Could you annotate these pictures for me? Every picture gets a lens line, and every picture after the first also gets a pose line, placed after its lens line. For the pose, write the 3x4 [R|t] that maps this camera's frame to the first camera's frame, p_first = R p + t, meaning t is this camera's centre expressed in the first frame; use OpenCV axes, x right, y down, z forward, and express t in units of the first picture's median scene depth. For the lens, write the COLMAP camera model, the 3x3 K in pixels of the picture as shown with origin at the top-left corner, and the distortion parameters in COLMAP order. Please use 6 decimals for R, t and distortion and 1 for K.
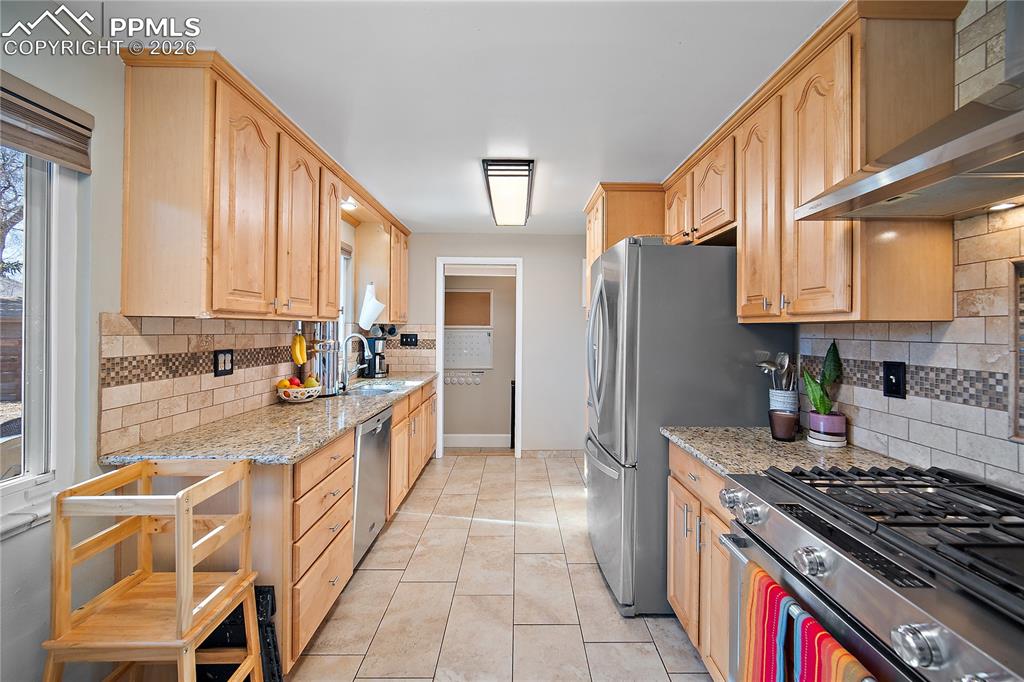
lens RADIAL K [[415.8, 0, 514.2], [0, 415.8, 316.0], [0, 0, 1]] dist [0.002106, 0.001230]
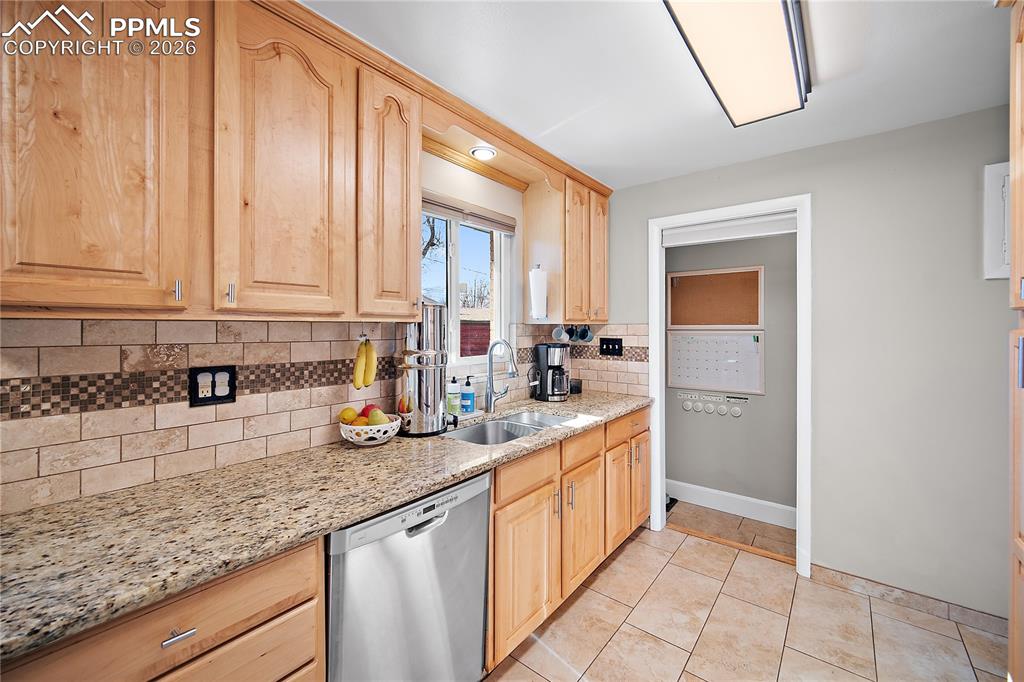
lens RADIAL K [[414.8, 0, 514.0], [0, 414.8, 326.5], [0, 0, 1]] dist [-0.000115, 0.000179]
pose [[0.786294, -0.009138, -0.617786, 0.085342], [0.024950, 0.999545, 0.016970, 0.014576], [0.617349, -0.028758, 0.786163, 0.656160]]
